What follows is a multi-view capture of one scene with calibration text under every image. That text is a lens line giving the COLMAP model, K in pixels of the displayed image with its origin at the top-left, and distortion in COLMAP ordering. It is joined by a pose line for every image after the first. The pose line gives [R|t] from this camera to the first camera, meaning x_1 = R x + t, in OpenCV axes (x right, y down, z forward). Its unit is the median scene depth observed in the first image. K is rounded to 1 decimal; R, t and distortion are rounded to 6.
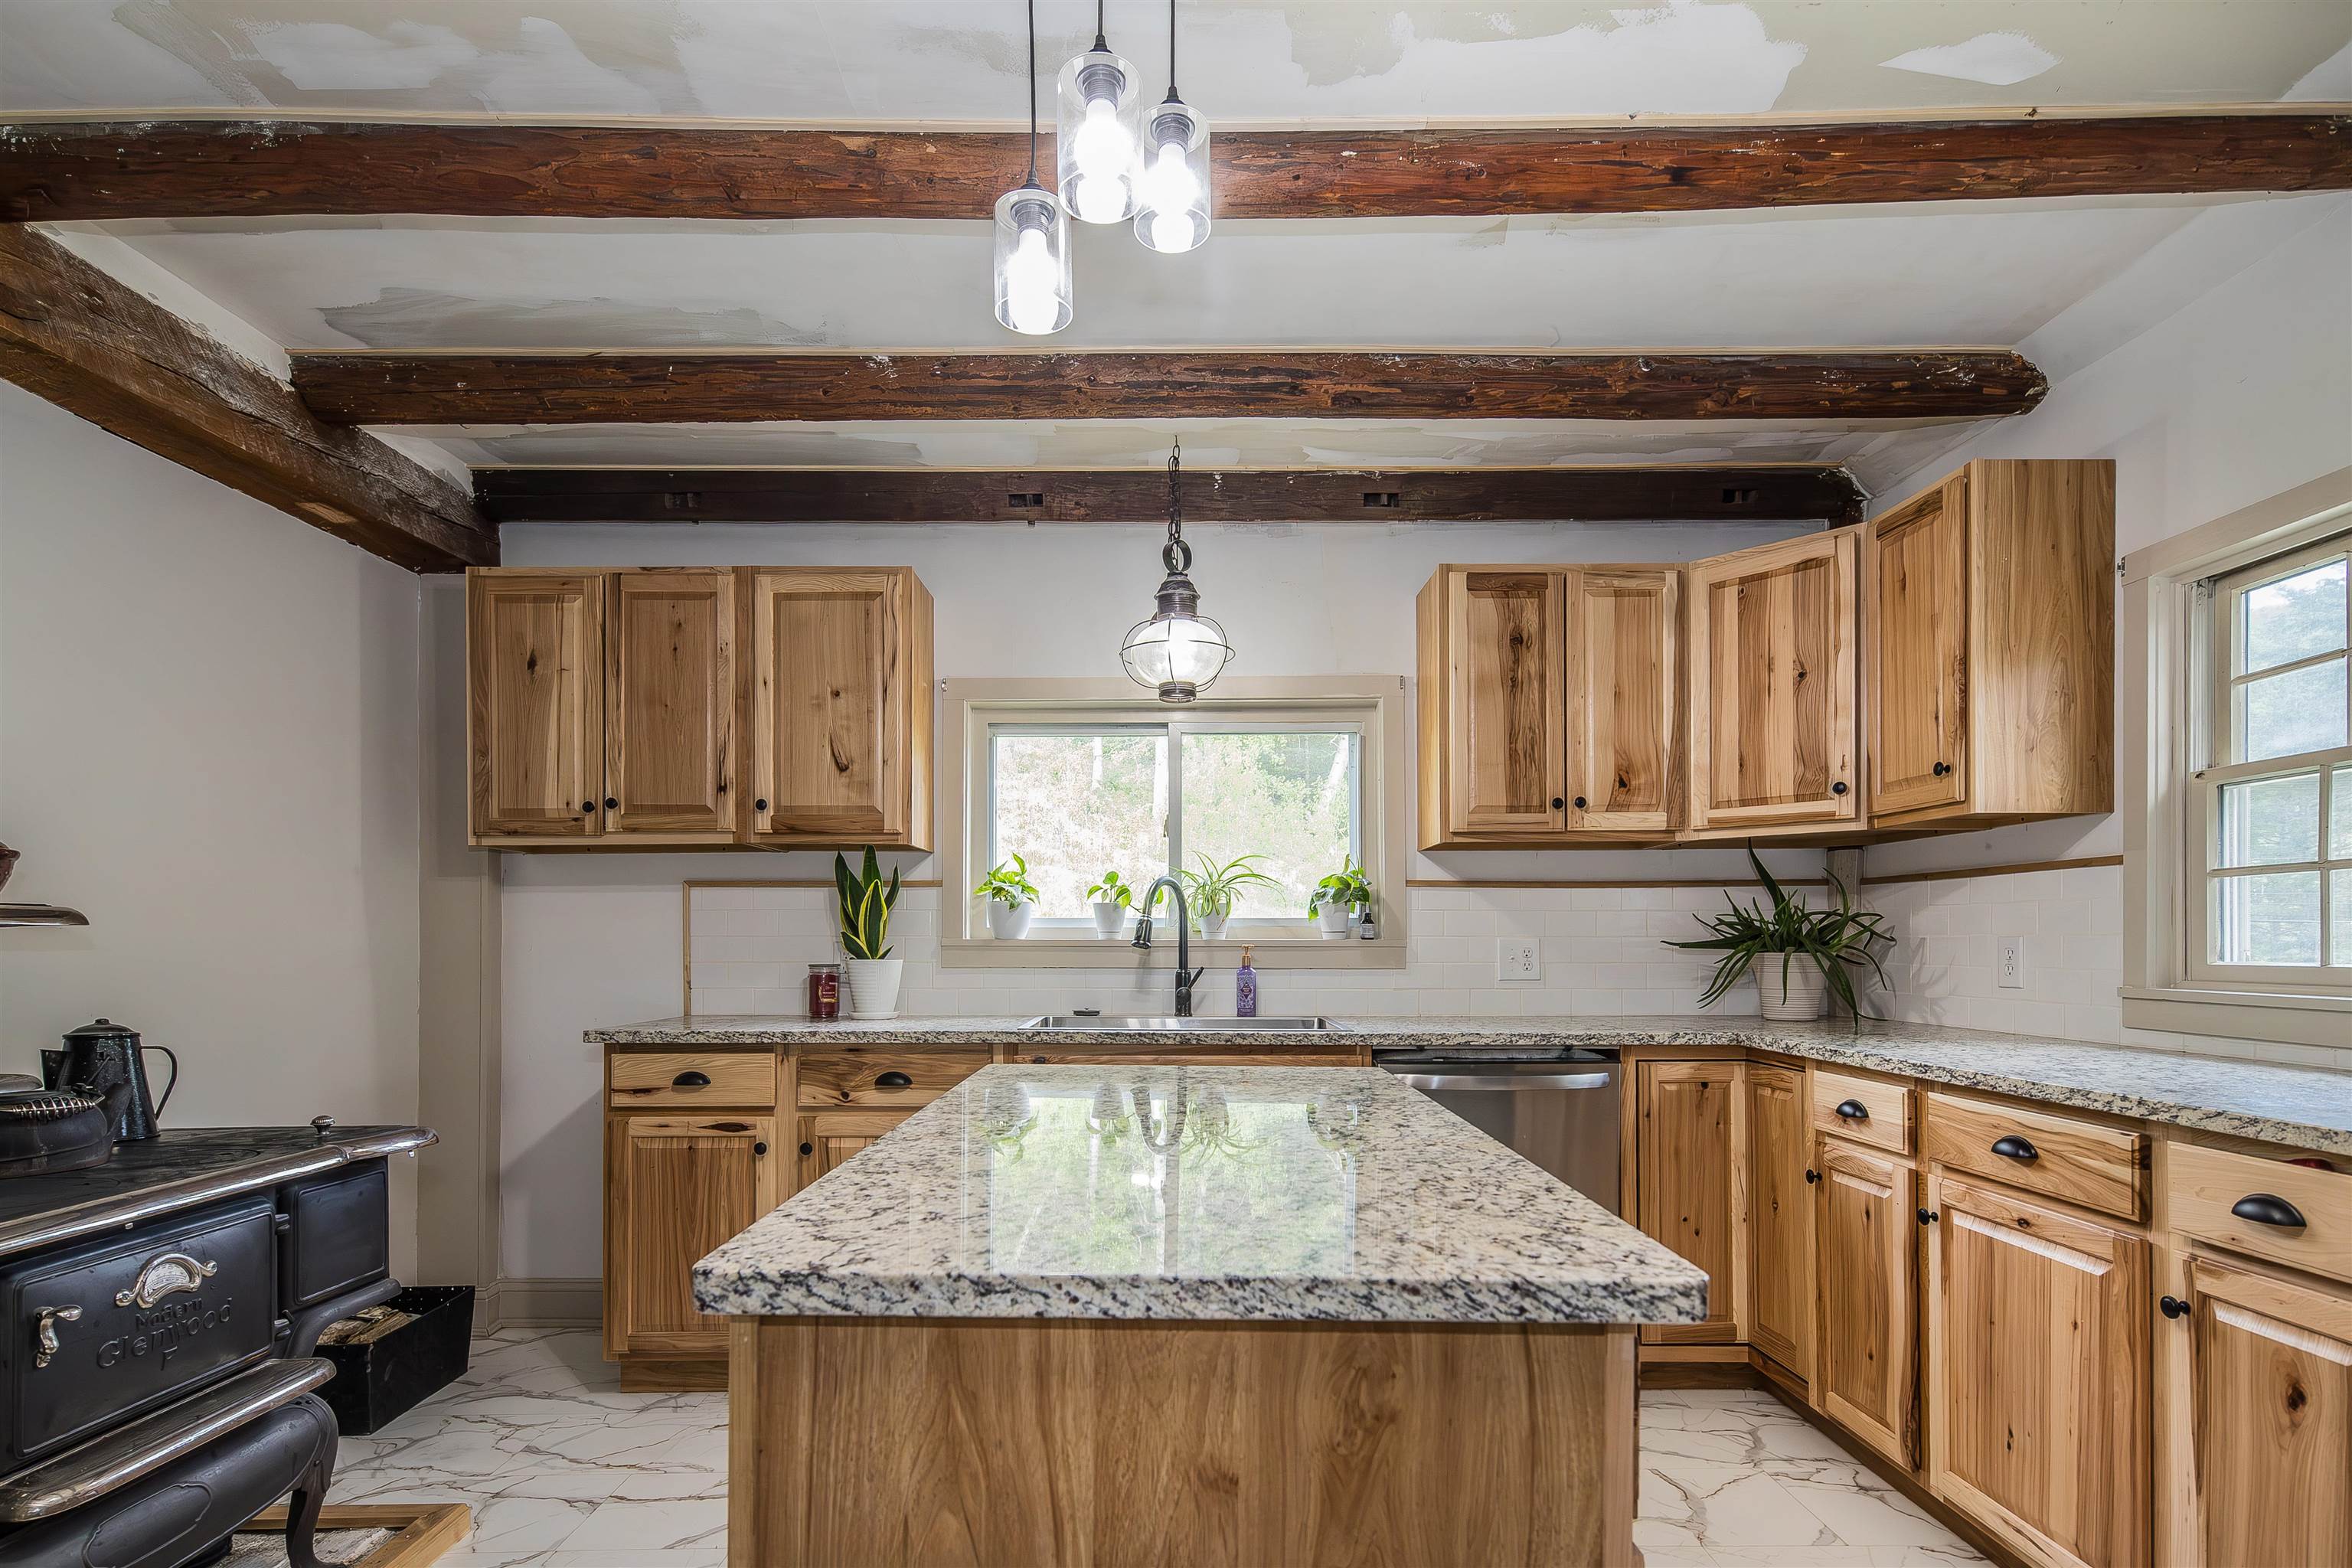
lens RADIAL K [[1183.3, 0, 1236.9], [0, 1183.3, 985.1], [0, 0, 1]] dist [0.017819, -0.006906]
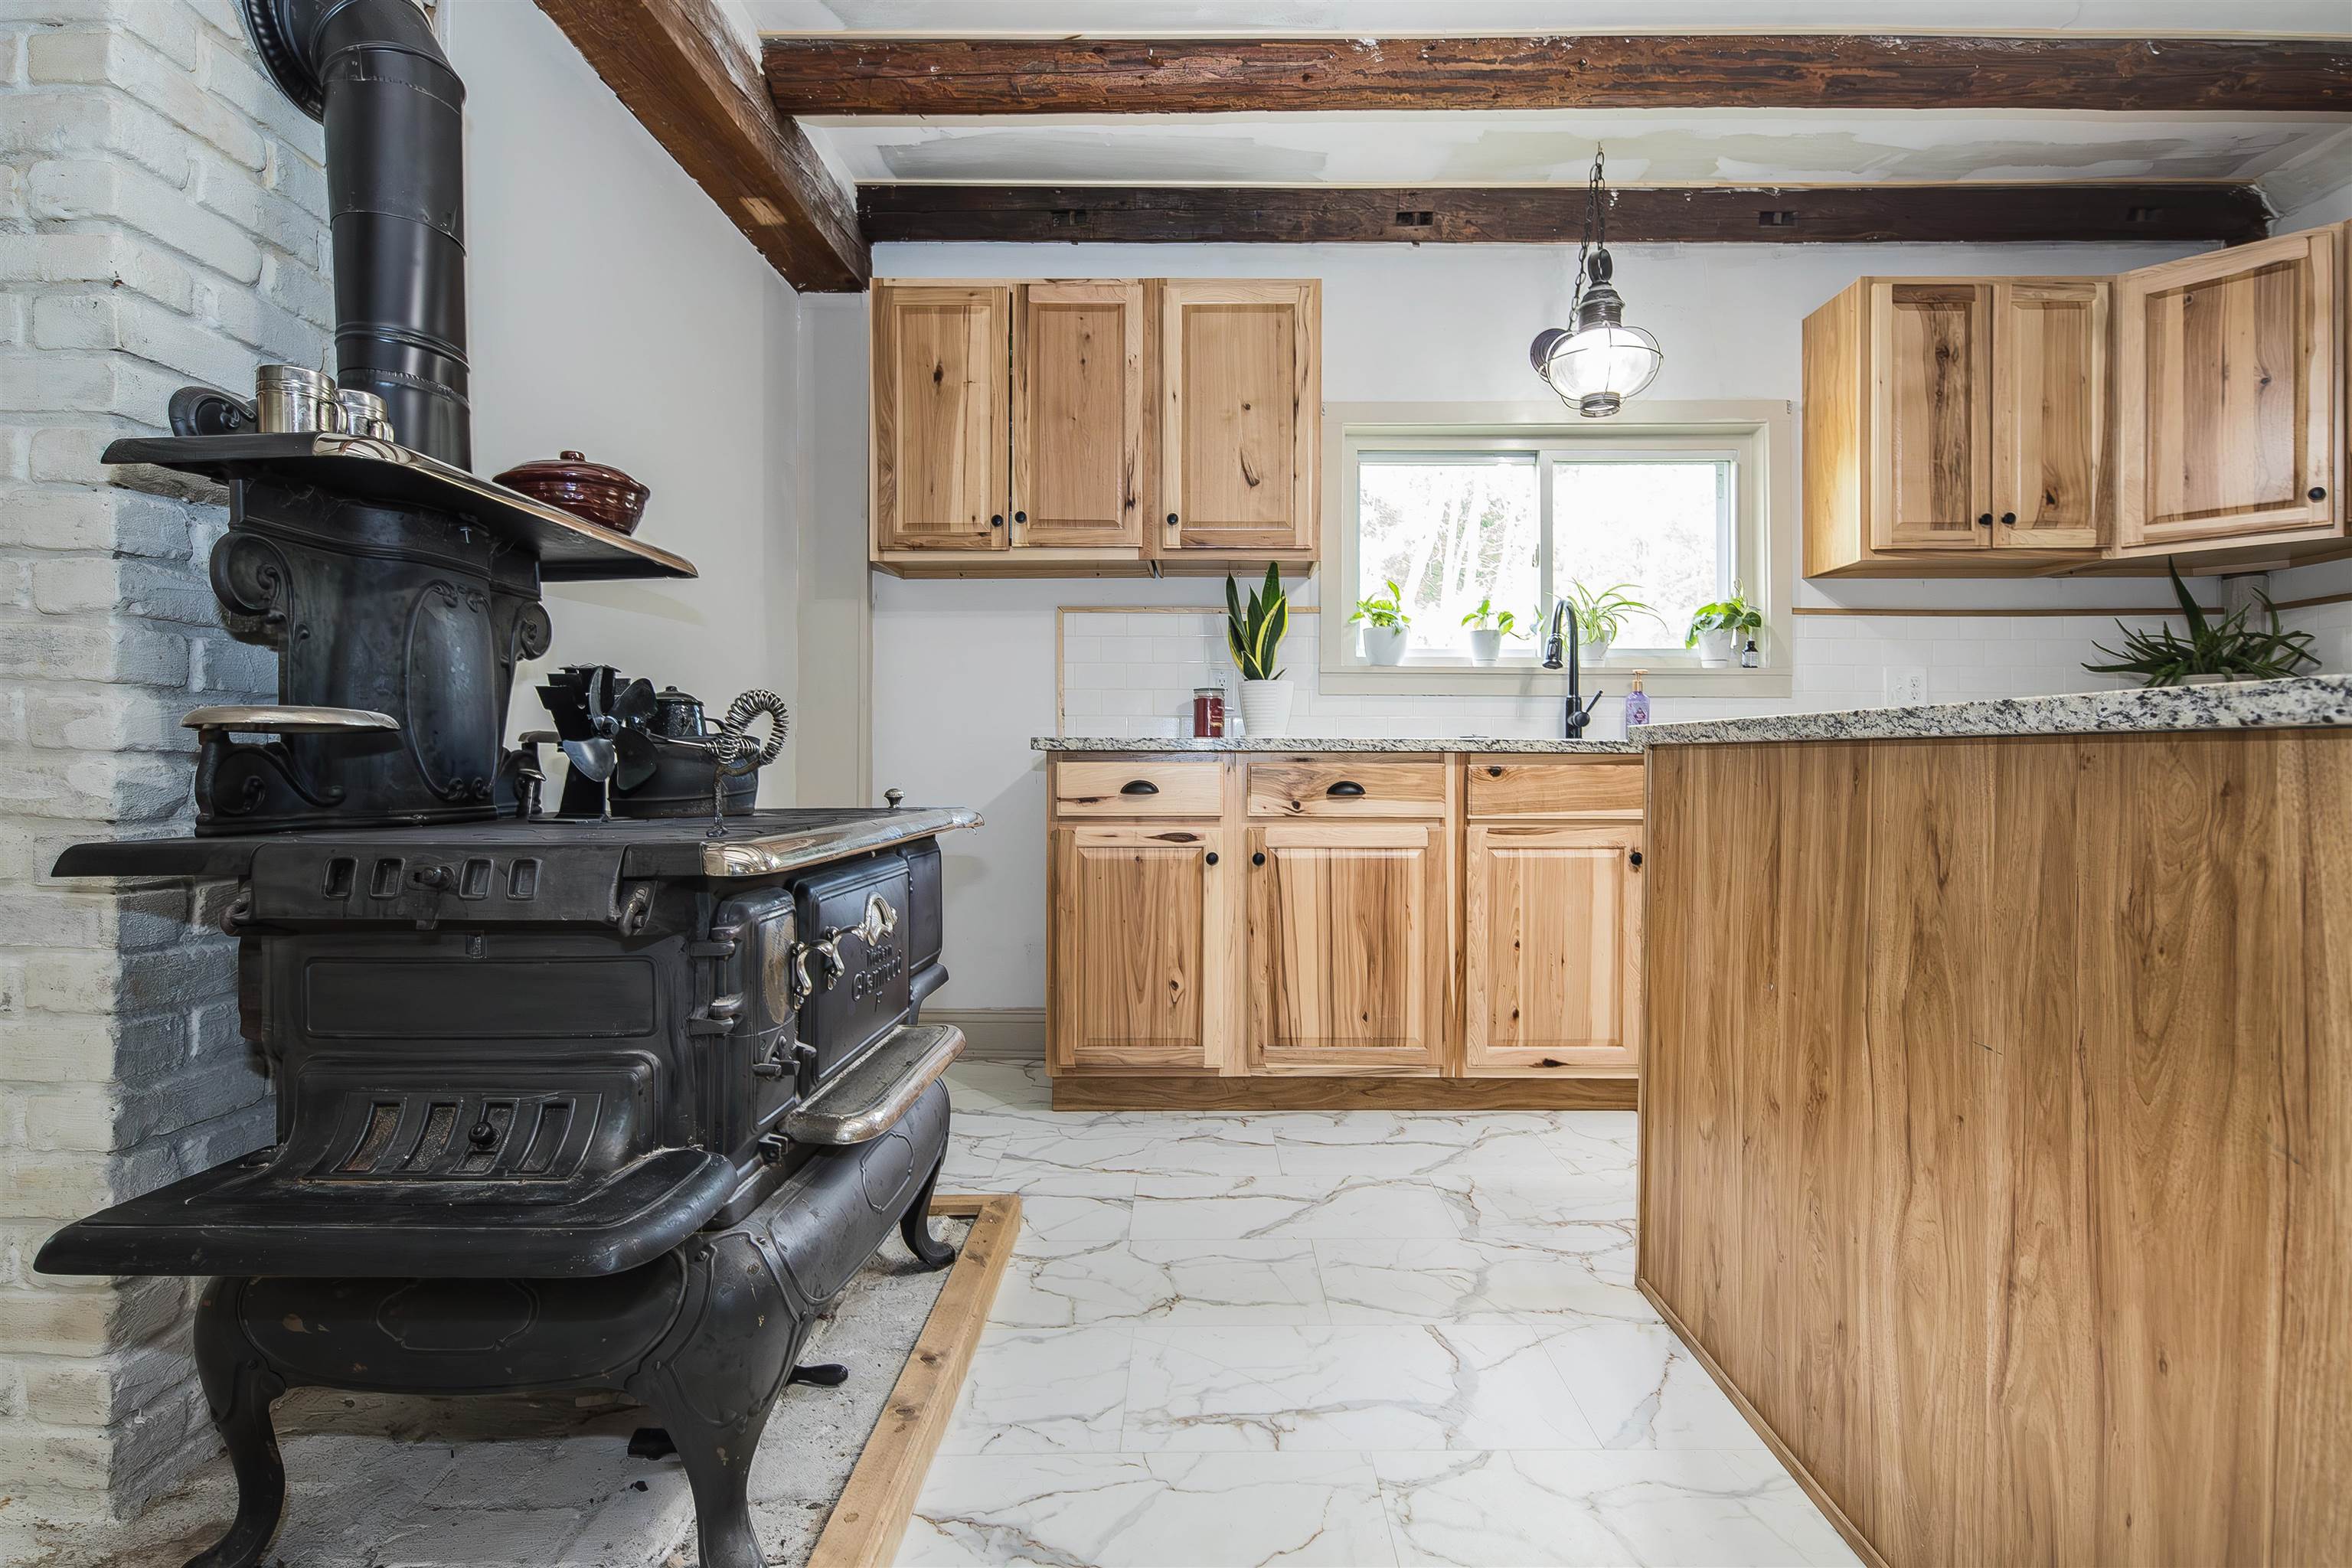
lens RADIAL K [[1183.3, 0, 1386.9], [0, 1183.3, 772.6], [0, 0, 1]] dist [0.017819, -0.006906]
pose [[0.999994, 0.003237, 0.001549, -0.222546], [-0.003232, 0.999988, -0.003624, 0.060256], [-0.001560, 0.003619, 0.999992, 0.020297]]
